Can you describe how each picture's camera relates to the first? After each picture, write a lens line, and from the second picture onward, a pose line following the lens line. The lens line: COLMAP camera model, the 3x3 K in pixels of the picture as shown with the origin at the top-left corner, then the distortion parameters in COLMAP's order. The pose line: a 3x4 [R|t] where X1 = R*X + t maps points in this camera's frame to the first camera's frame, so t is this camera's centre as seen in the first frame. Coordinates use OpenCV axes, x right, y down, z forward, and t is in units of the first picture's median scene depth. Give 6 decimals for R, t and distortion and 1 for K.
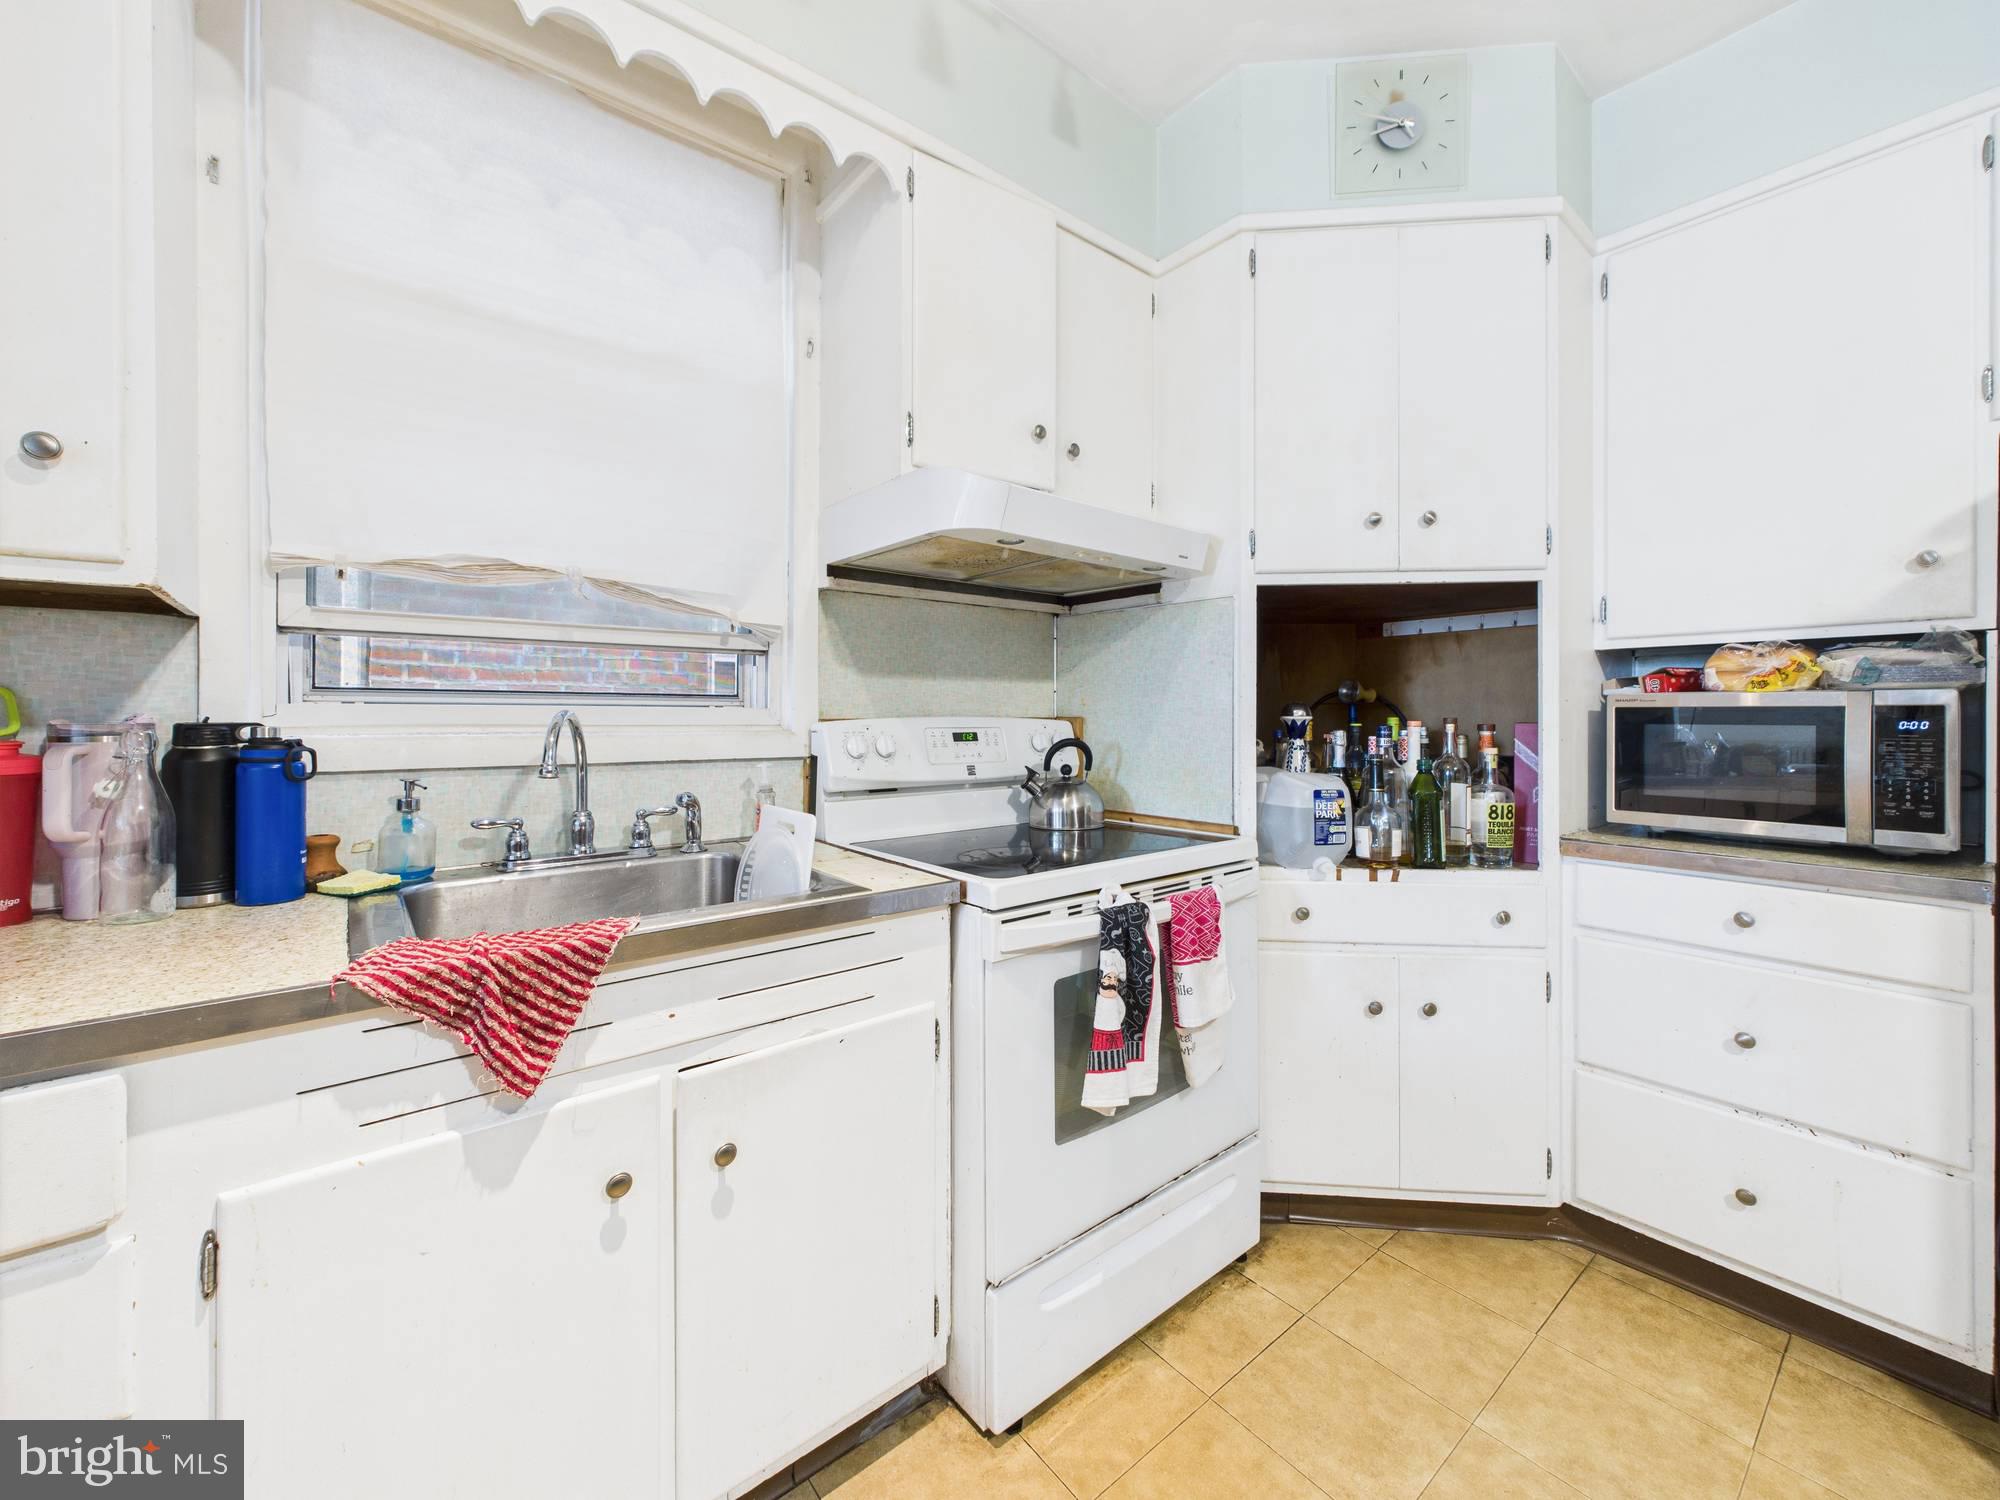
lens RADIAL K [[798.6, 0, 998.2], [0, 798.6, 706.8], [0, 0, 1]] dist [0.001501, 0.000065]
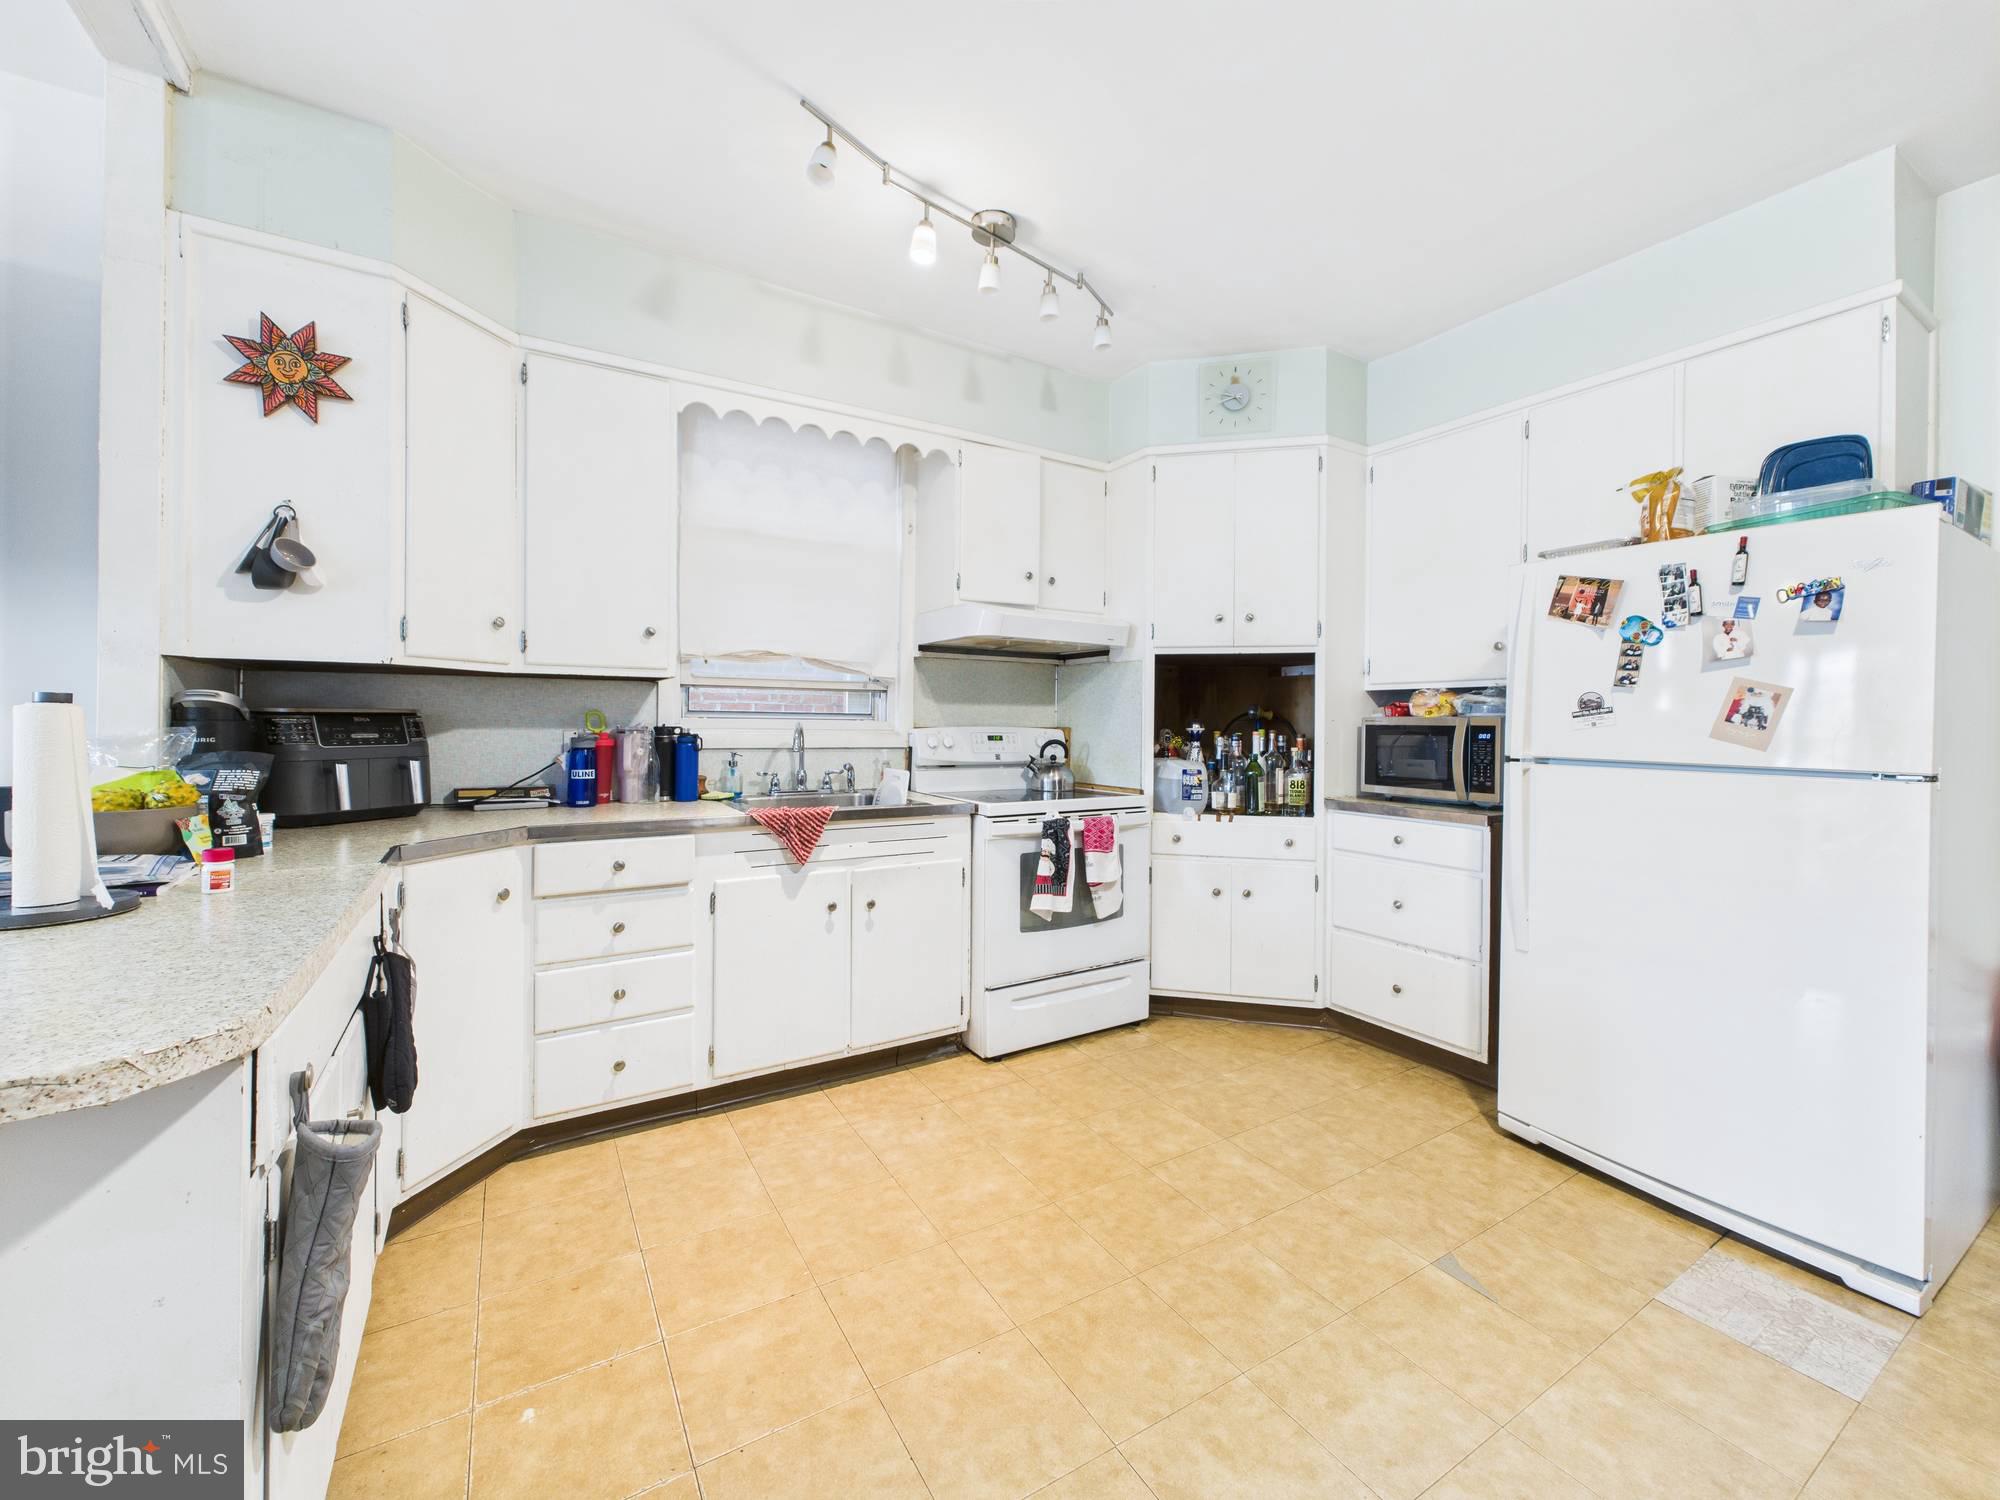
lens RADIAL K [[798.6, 0, 998.2], [0, 798.6, 706.8], [0, 0, 1]] dist [0.001501, 0.000065]
pose [[0.991383, 0.006245, -0.130846, 0.221853], [-0.007691, 0.999915, -0.010547, -0.014495], [0.130769, 0.011463, 0.991347, -0.847818]]
